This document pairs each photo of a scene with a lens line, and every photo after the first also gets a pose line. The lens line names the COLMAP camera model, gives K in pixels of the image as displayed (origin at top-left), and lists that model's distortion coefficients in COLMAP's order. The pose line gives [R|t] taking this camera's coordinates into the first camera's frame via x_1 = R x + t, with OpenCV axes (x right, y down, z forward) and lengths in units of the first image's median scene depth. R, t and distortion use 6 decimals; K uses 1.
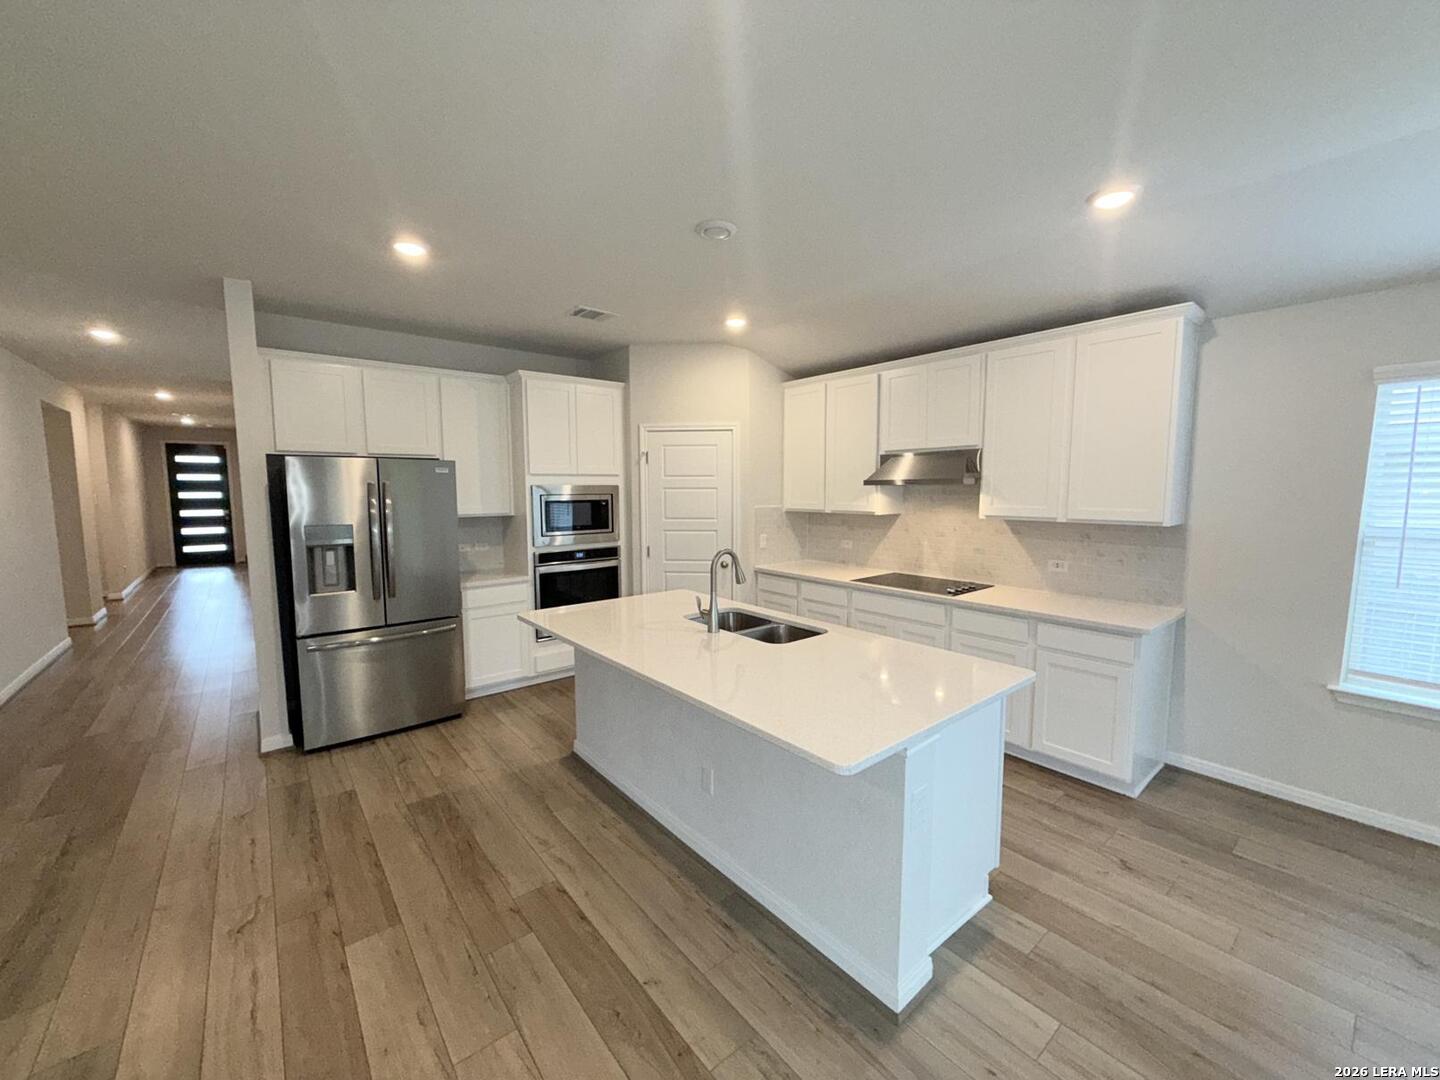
lens RADIAL K [[574.9, 0, 719.4], [0, 574.9, 537.6], [0, 0, 1]] dist [0.001760, -0.000492]
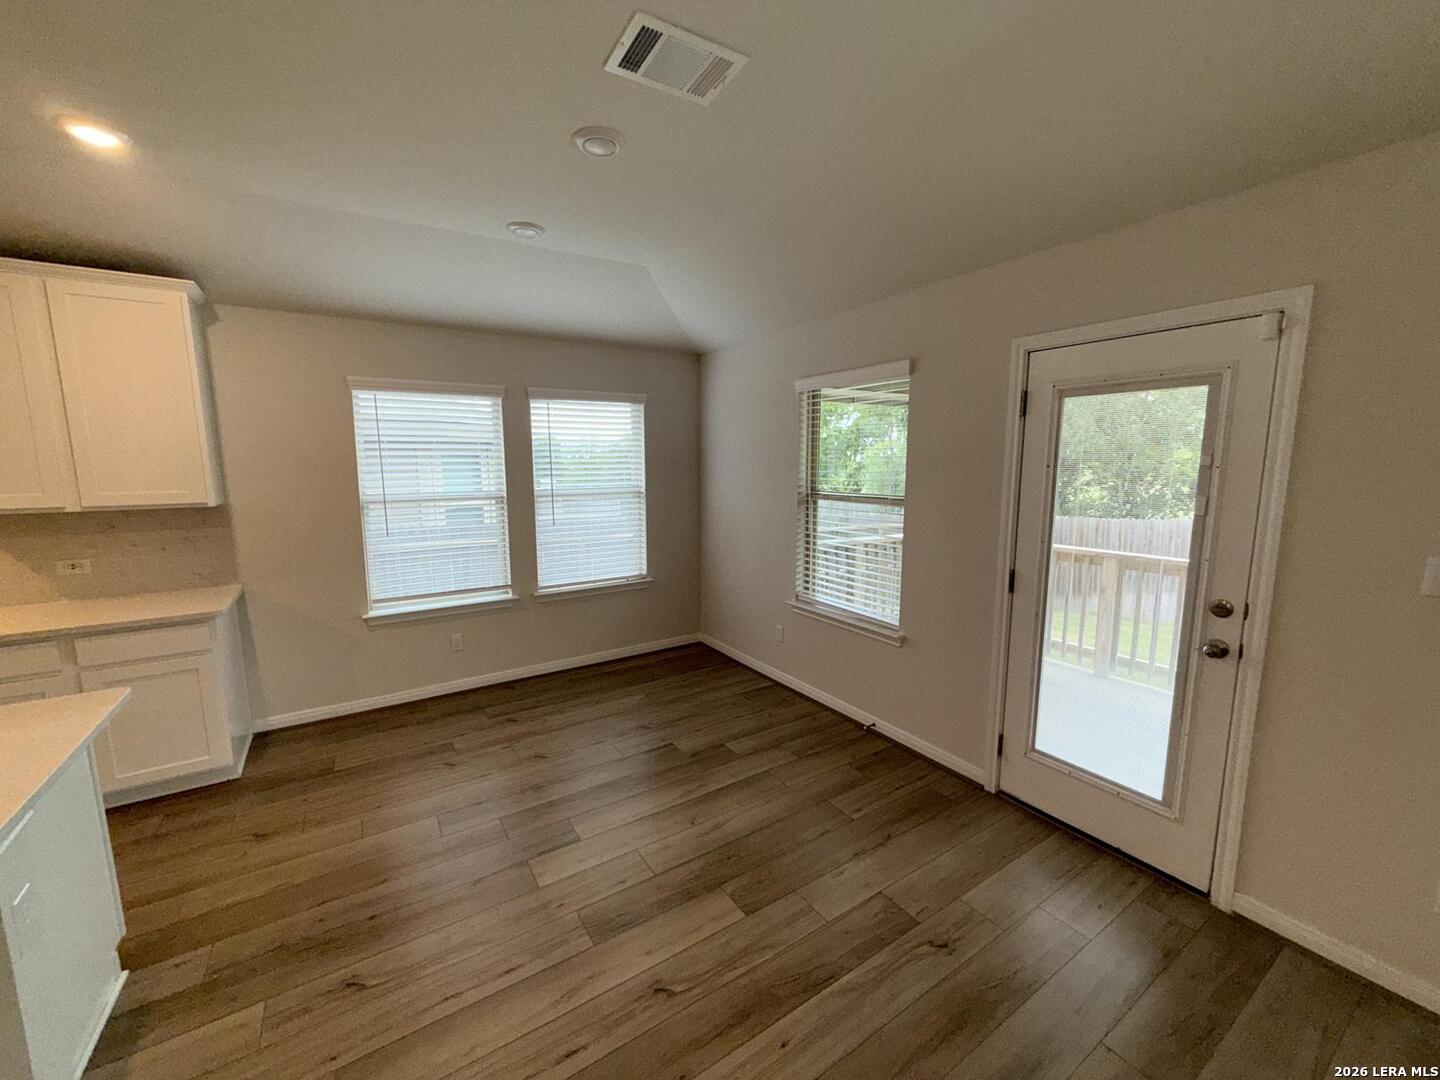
lens RADIAL K [[574.9, 0, 721.2], [0, 574.9, 542.5], [0, 0, 1]] dist [0.001760, -0.000492]
pose [[0.107826, -0.141096, 0.984106, -0.131187], [0.091296, 0.987100, 0.131523, -0.010200], [-0.989969, 0.075663, 0.119317, 0.011607]]
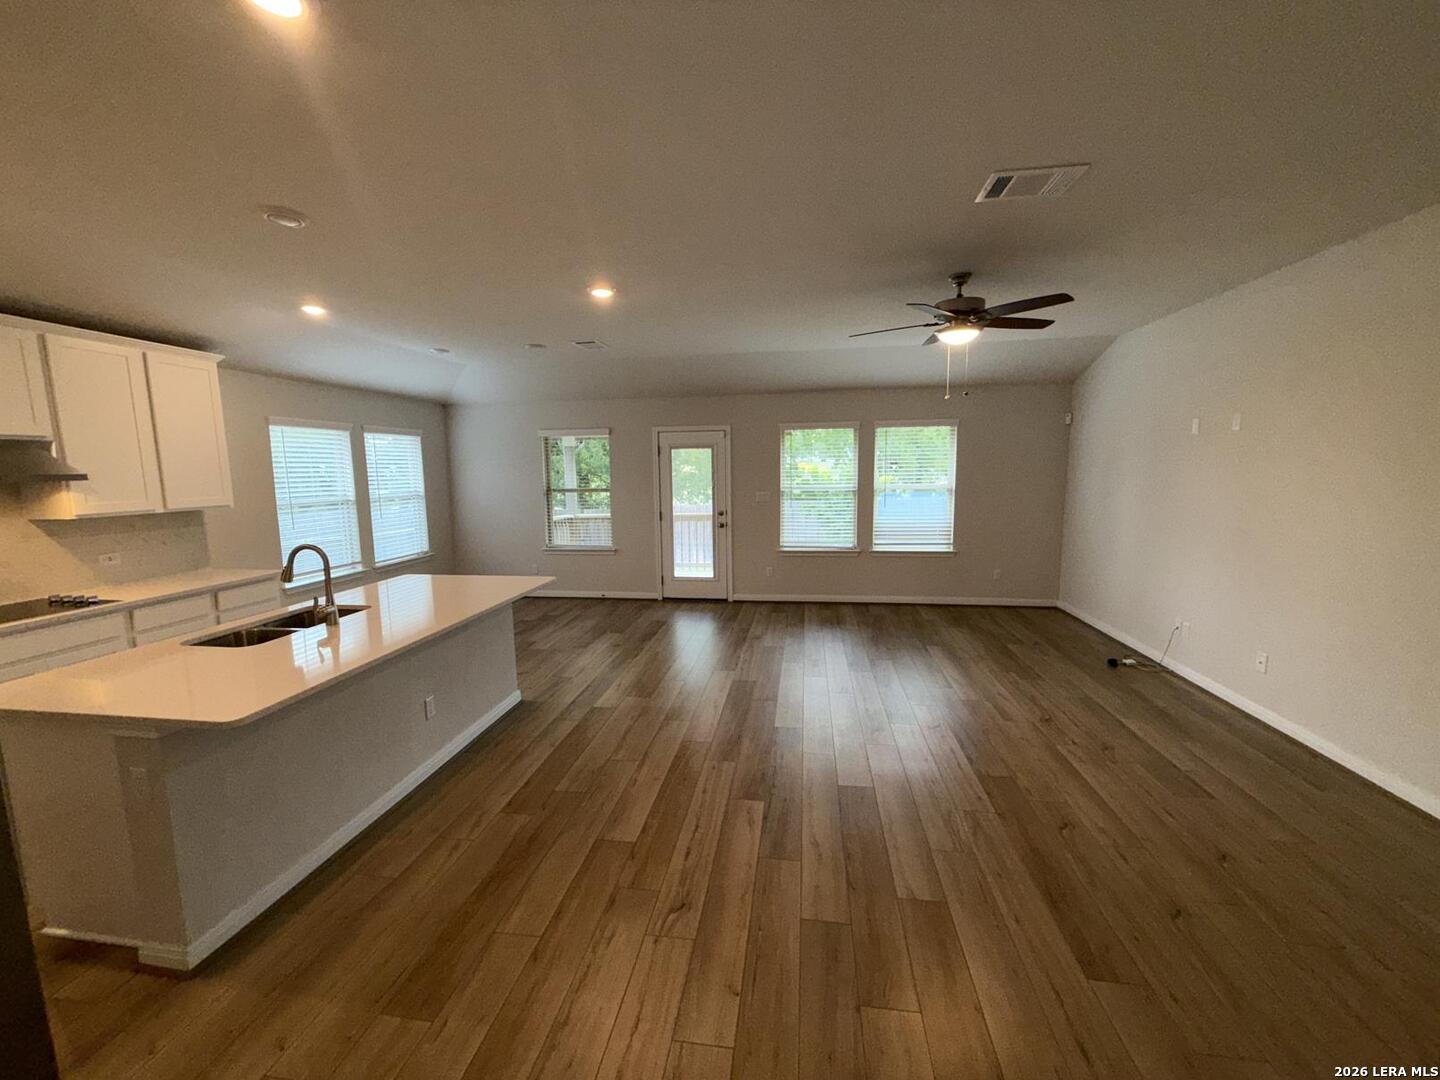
lens RADIAL K [[574.9, 0, 721.4], [0, 574.9, 539.6], [0, 0, 1]] dist [0.001760, -0.000492]
pose [[-0.676324, -0.078376, 0.732423, -1.217693], [0.079790, 0.980678, 0.178620, -0.109872], [-0.732270, 0.179245, -0.657002, 1.159066]]
